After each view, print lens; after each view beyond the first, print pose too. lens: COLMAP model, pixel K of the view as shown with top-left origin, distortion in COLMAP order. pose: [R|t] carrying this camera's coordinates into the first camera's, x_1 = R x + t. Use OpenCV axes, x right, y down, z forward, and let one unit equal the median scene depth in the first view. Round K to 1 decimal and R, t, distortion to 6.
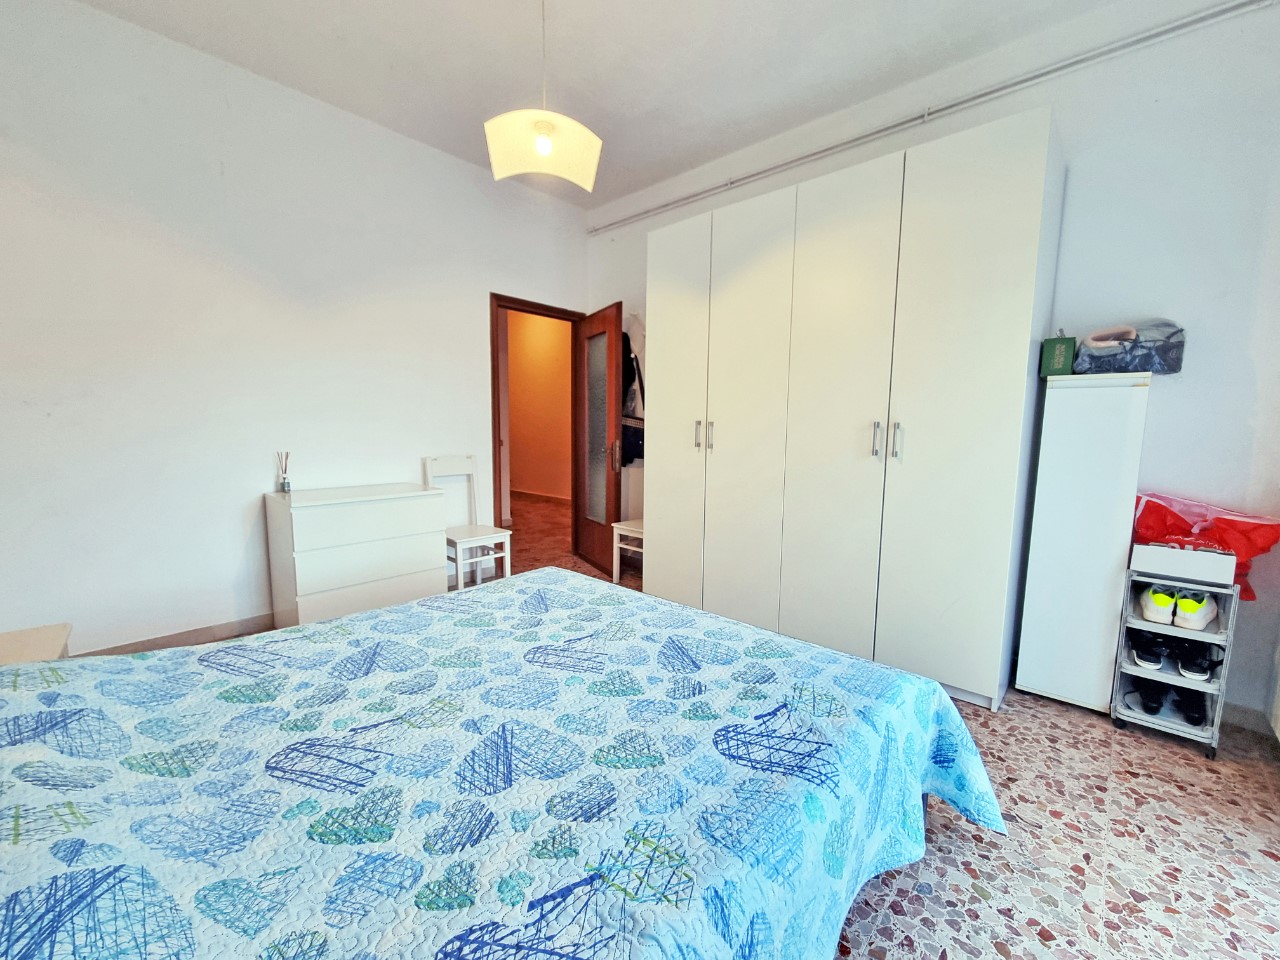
lens RADIAL K [[523.2, 0, 648.7], [0, 523.2, 486.4], [0, 0, 1]] dist [0.001248, 0.000234]
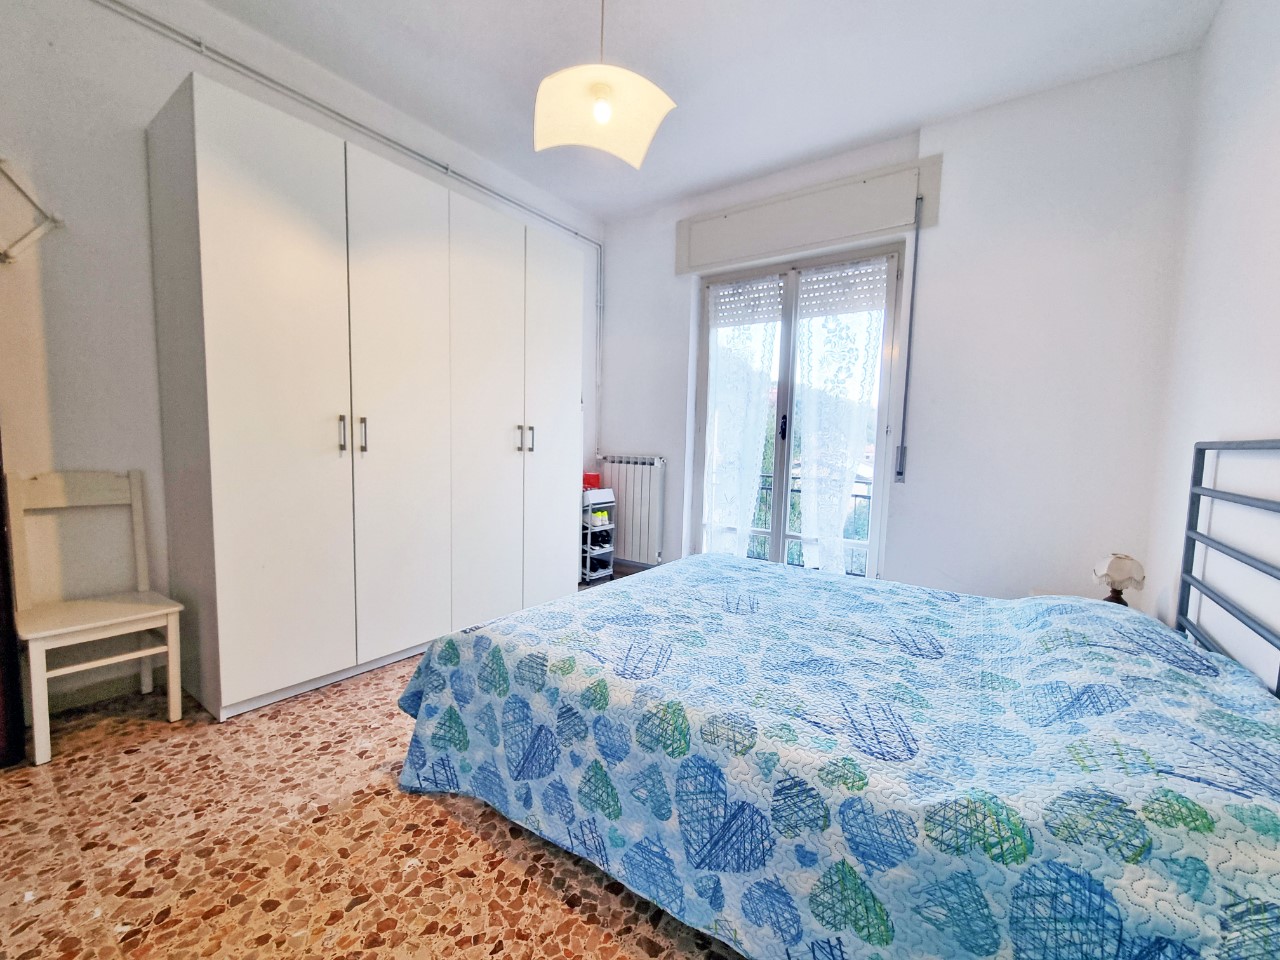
lens RADIAL K [[523.2, 0, 648.7], [0, 523.2, 486.4], [0, 0, 1]] dist [0.001248, 0.000234]
pose [[-0.121948, -0.100367, 0.987449, -1.221540], [0.084598, 0.990203, 0.111095, -0.123254], [-0.988925, 0.097084, -0.112262, 1.152070]]
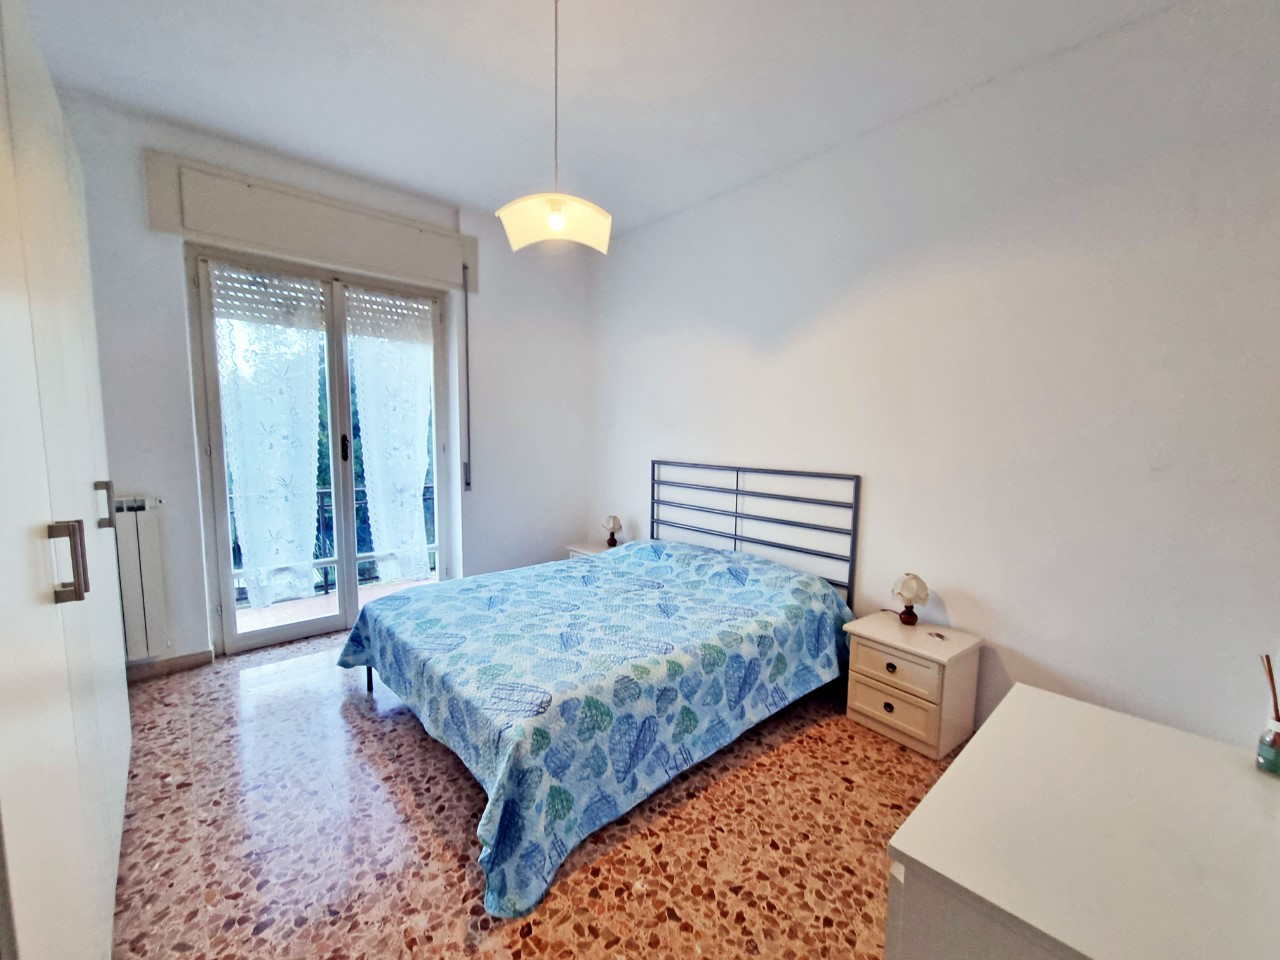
lens RADIAL K [[523.2, 0, 648.7], [0, 523.2, 486.4], [0, 0, 1]] dist [0.001248, 0.000234]
pose [[-0.994817, -0.040295, 0.093357, -0.527878], [-0.018909, 0.975425, 0.219518, -0.397102], [-0.099908, 0.216615, -0.971131, 2.221405]]
